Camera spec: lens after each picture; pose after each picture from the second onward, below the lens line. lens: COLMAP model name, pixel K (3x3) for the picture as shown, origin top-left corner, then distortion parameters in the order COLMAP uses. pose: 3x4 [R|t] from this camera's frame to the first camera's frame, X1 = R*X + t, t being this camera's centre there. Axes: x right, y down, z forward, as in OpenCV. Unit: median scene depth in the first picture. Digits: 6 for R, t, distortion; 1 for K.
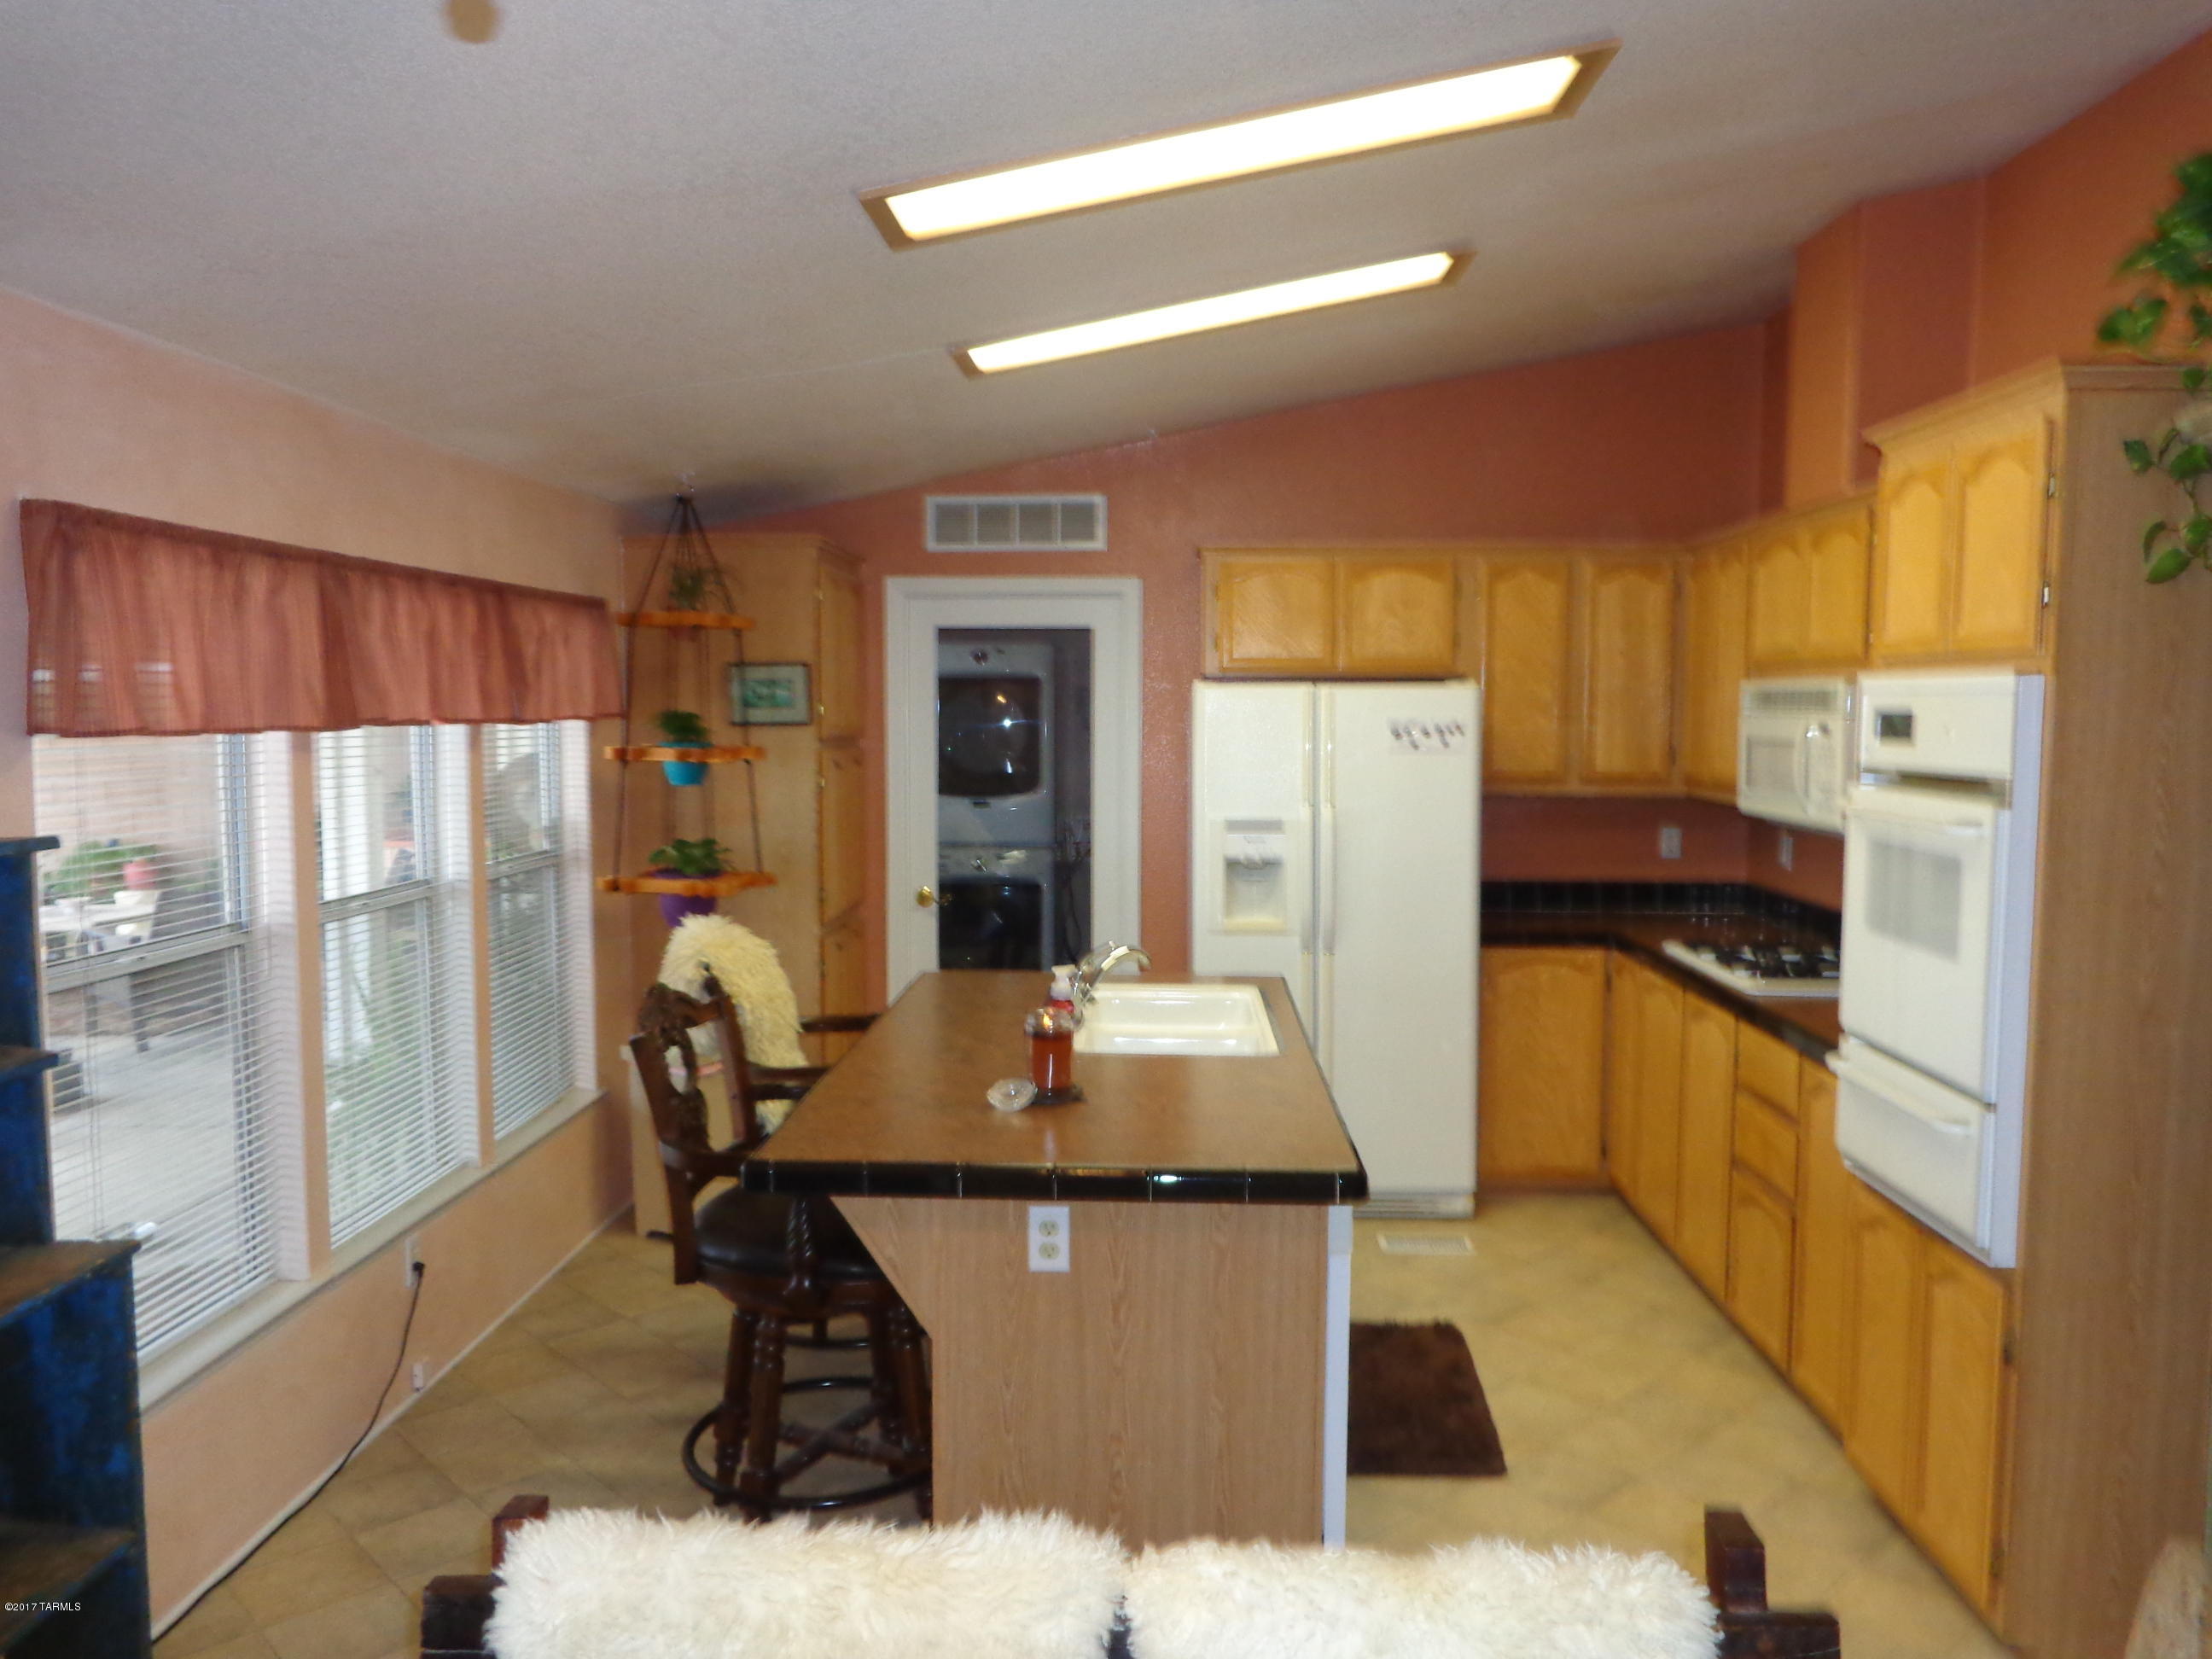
lens RADIAL K [[1620.9, 0, 1106.0], [0, 1620.9, 829.5], [0, 0, 1]] dist [-0.001504, -0.004093]
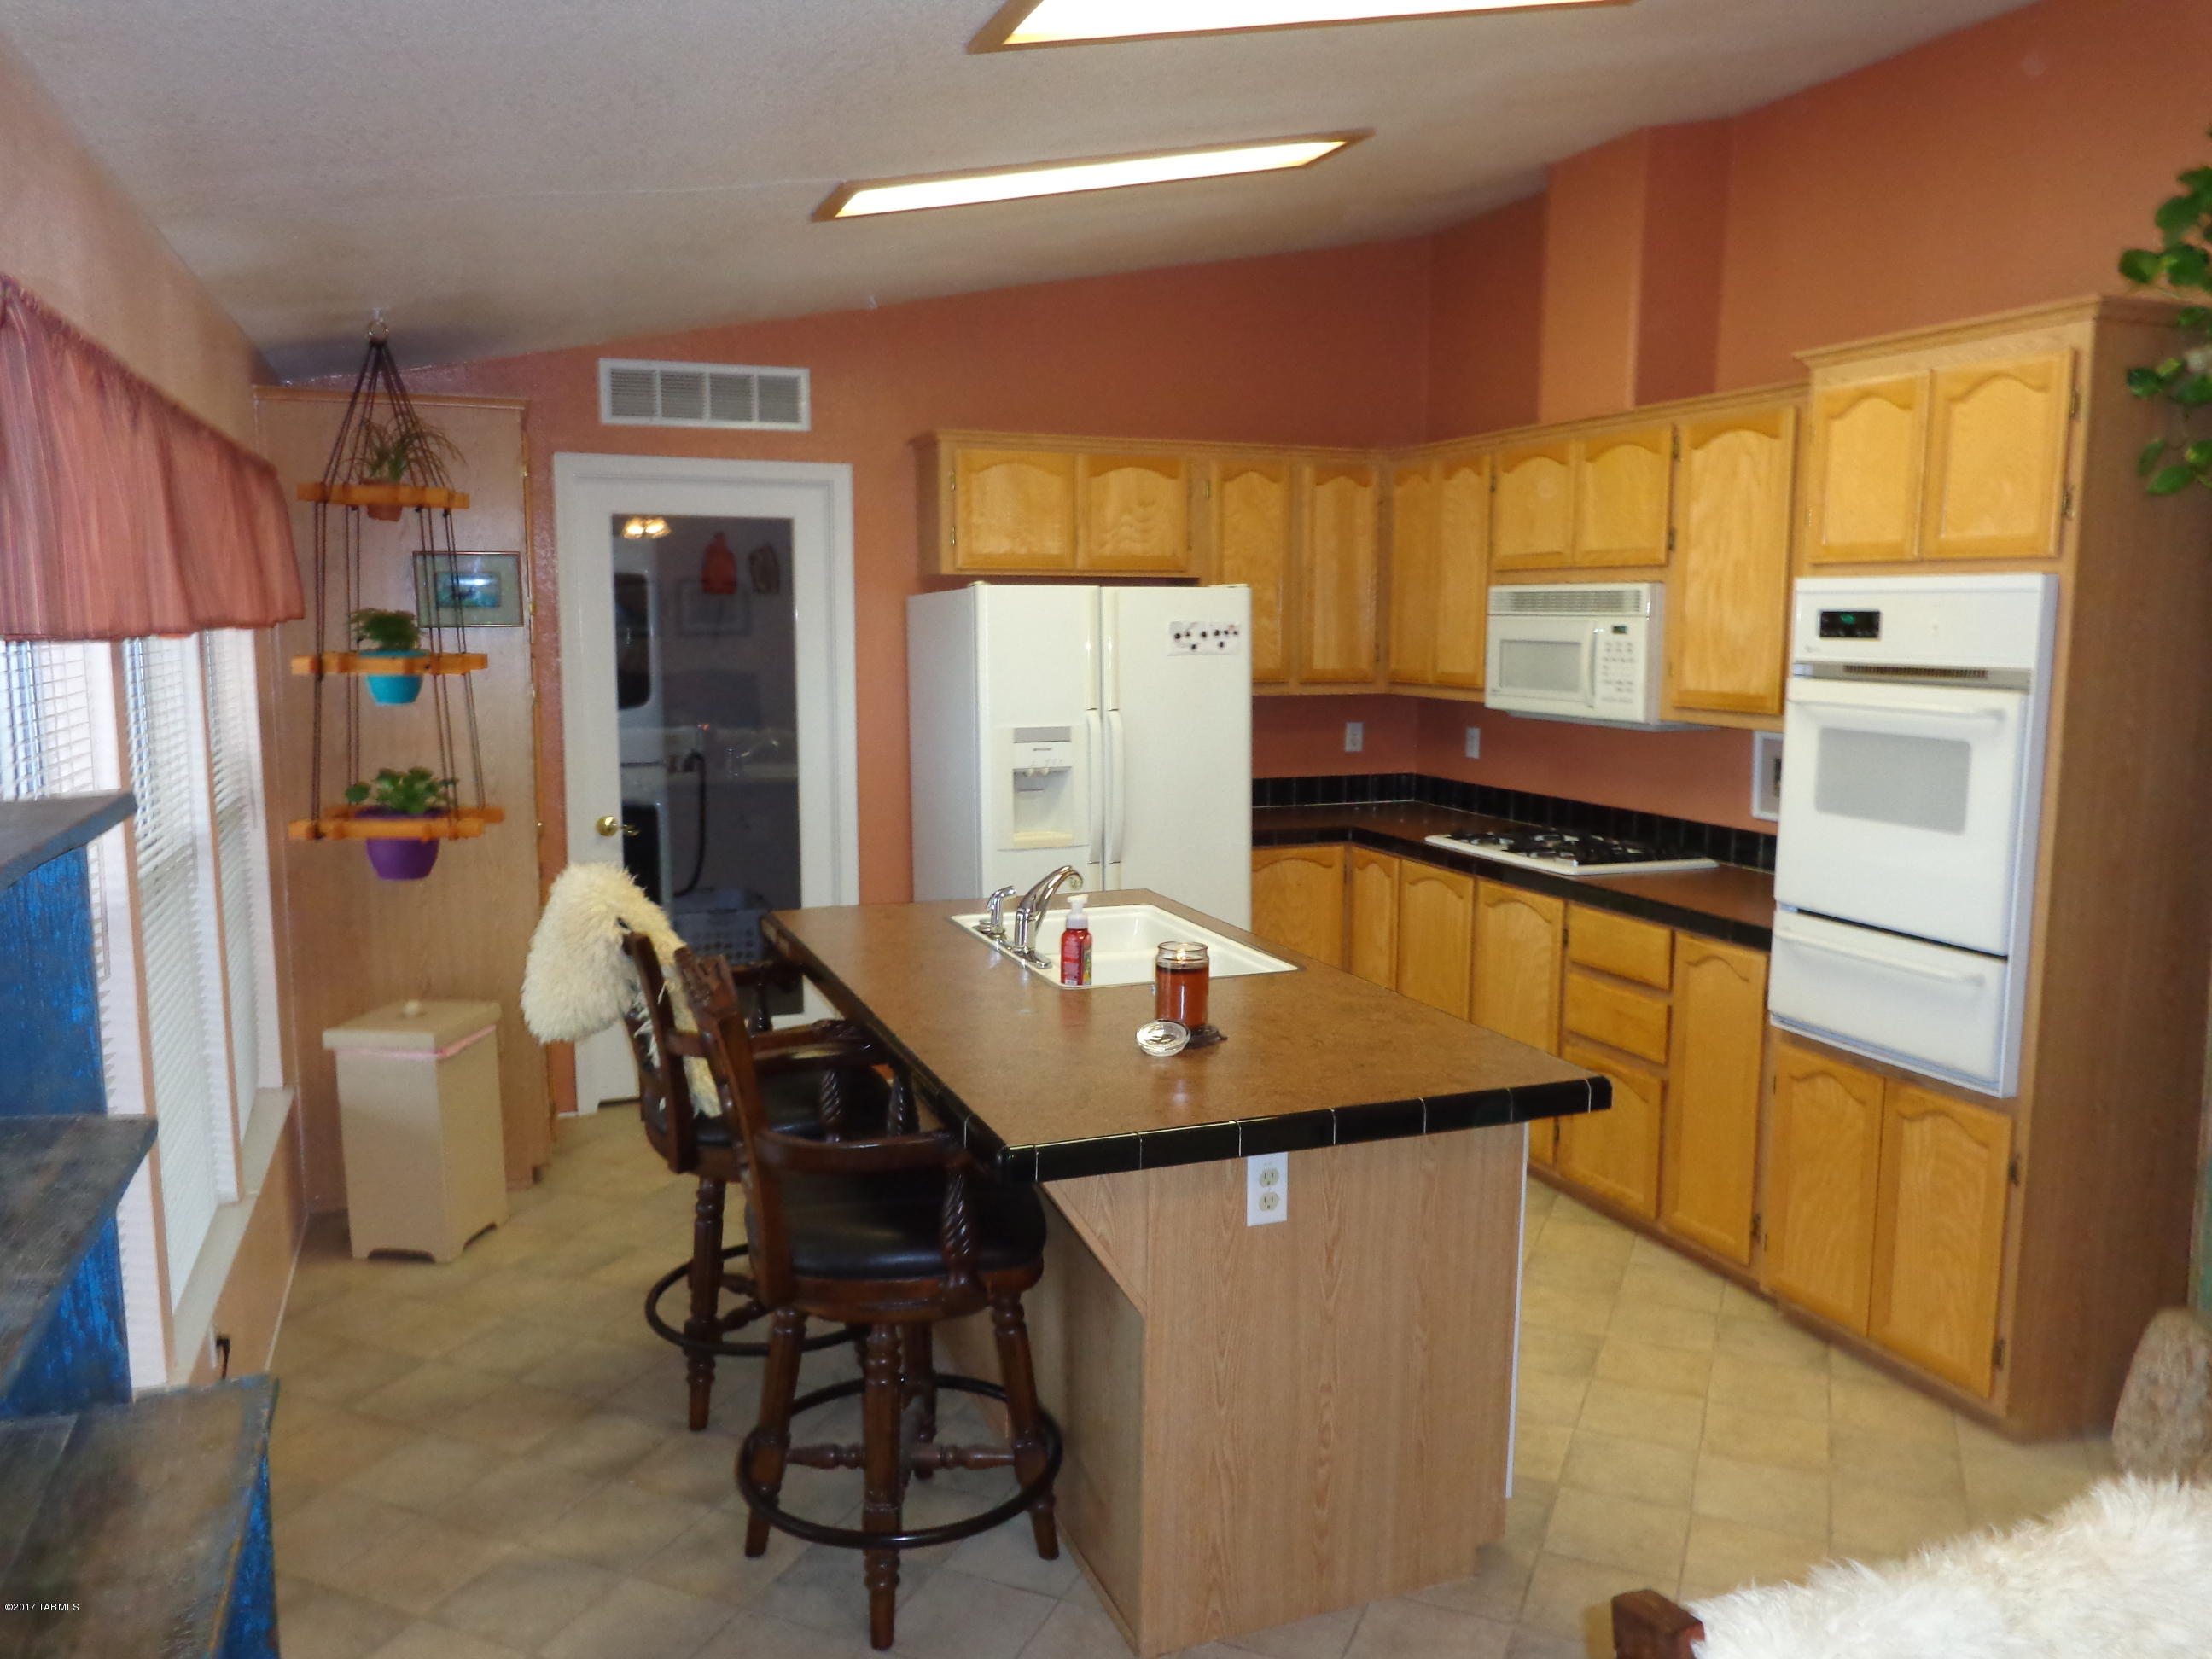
lens RADIAL K [[1639.8, 0, 1106.0], [0, 1639.8, 829.5], [0, 0, 1]] dist [-0.000773, -0.002984]
pose [[0.918448, -0.050034, 0.392364, -0.261634], [0.027973, 0.997700, 0.061748, -0.005243], [-0.394551, -0.045737, 0.917735, 0.109590]]
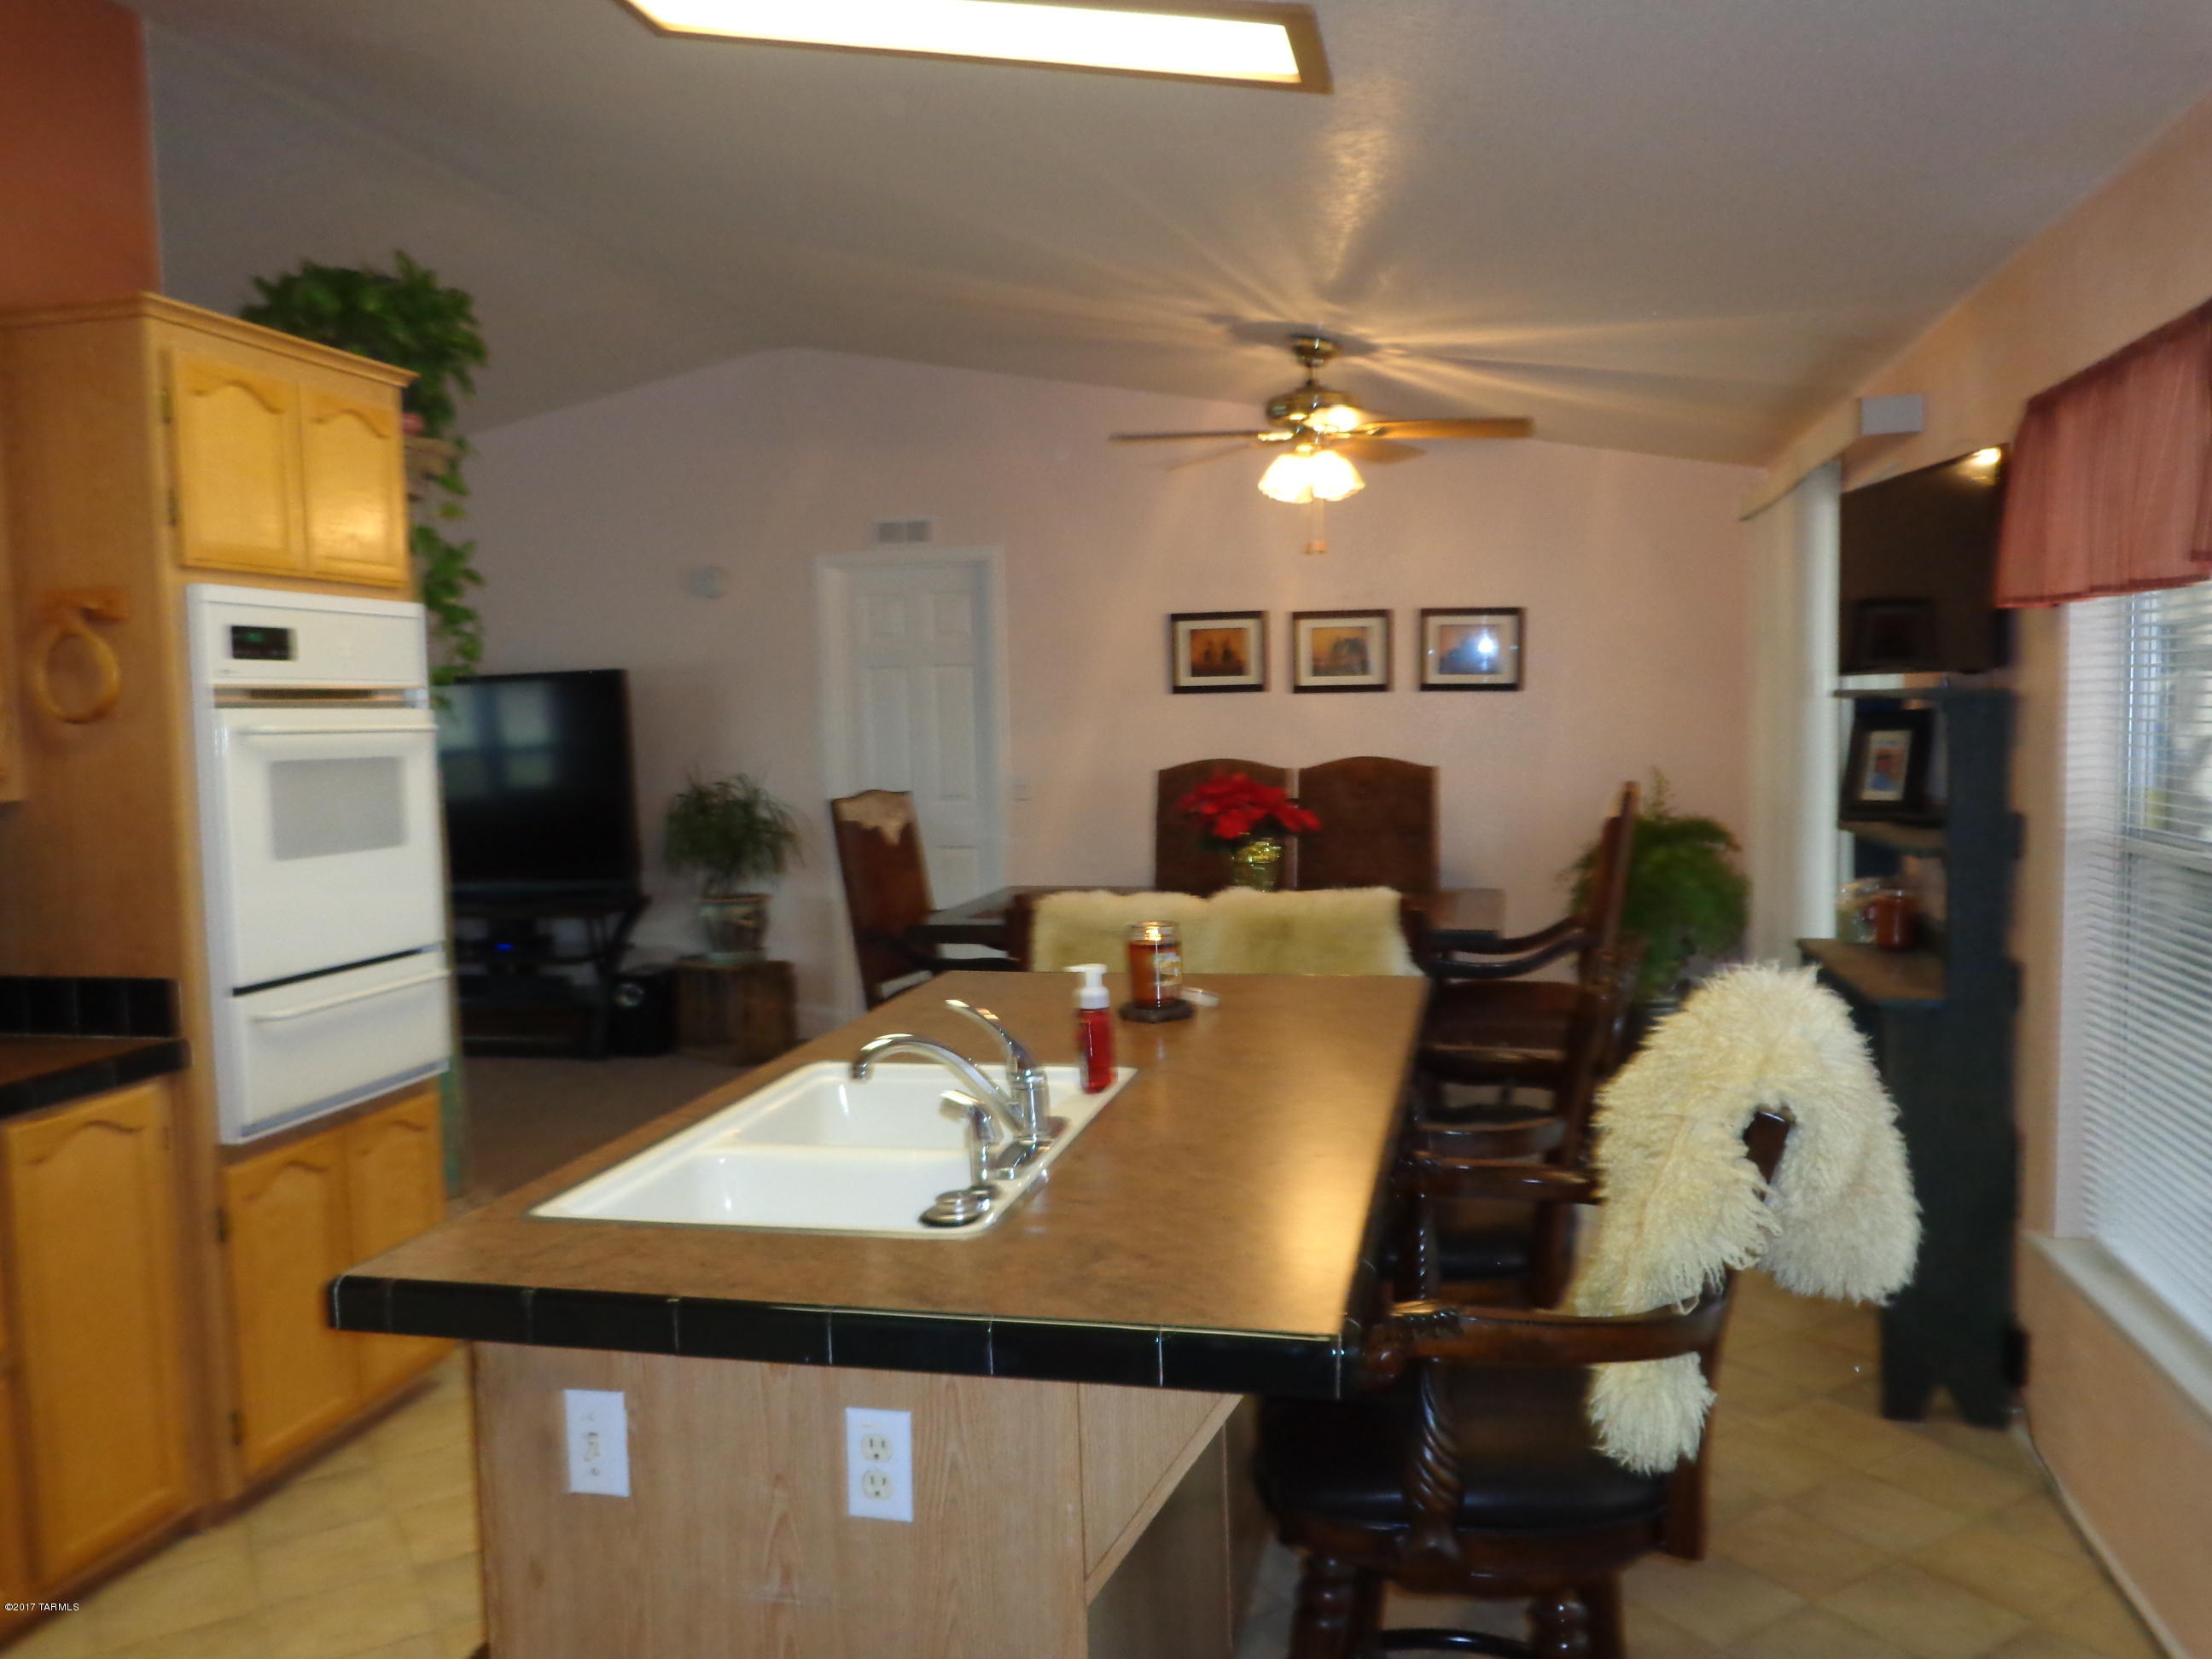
lens RADIAL K [[1620.9, 0, 1106.0], [0, 1620.9, 829.5], [0, 0, 1]] dist [-0.001504, -0.004093]
pose [[-0.980095, 0.010072, 0.198274, -0.117848], [0.040040, 0.988218, 0.147724, -0.048644], [-0.194450, 0.152723, -0.968950, 1.172209]]
